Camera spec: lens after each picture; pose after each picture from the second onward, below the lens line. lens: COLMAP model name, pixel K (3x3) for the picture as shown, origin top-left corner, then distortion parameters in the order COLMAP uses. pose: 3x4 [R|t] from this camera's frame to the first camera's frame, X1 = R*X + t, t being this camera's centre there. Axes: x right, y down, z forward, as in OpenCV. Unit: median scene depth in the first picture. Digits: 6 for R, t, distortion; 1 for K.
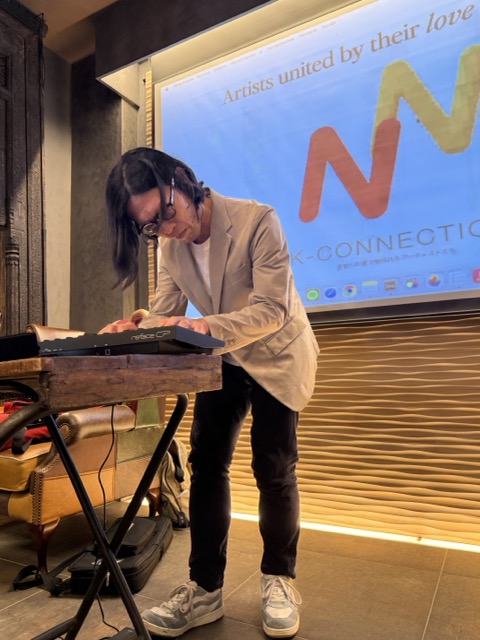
lens RADIAL K [[465.2, 0, 240.0], [0, 465.2, 320.0], [0, 0, 1]] dist [0.057616, -0.046600]
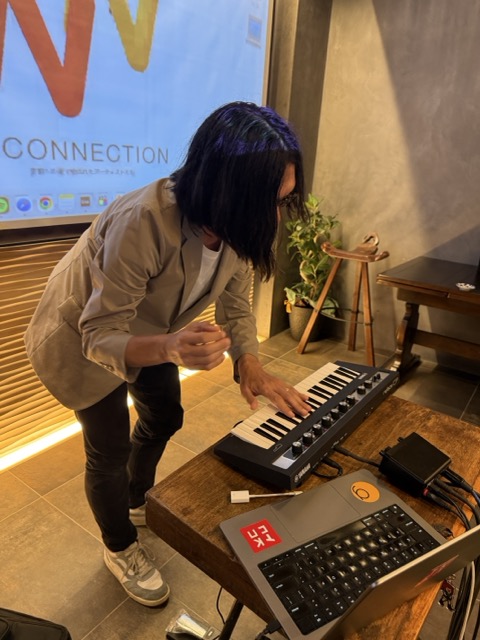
lens RADIAL K [[463.1, 0, 241.2], [0, 463.1, 320.8], [0, 0, 1]] dist [0.098764, -0.121584]
pose [[0.114126, -0.297073, 0.948010, -0.589106], [-0.179884, 0.932292, 0.313803, -0.195775], [-0.977045, -0.206345, 0.052960, 0.574424]]
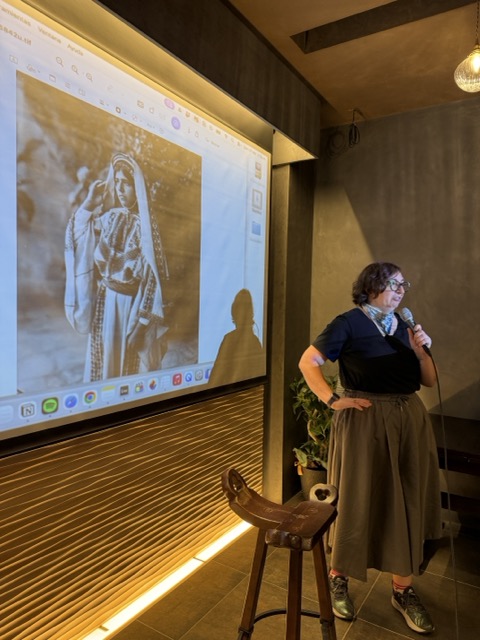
lens RADIAL K [[463.1, 0, 241.2], [0, 463.1, 320.8], [0, 0, 1]] dist [0.098764, -0.121584]
pose [[0.058610, -0.012679, 0.998200, -0.611843], [-0.139131, 0.990057, 0.020745, -0.266545], [-0.988538, -0.140096, 0.056263, 0.685465]]
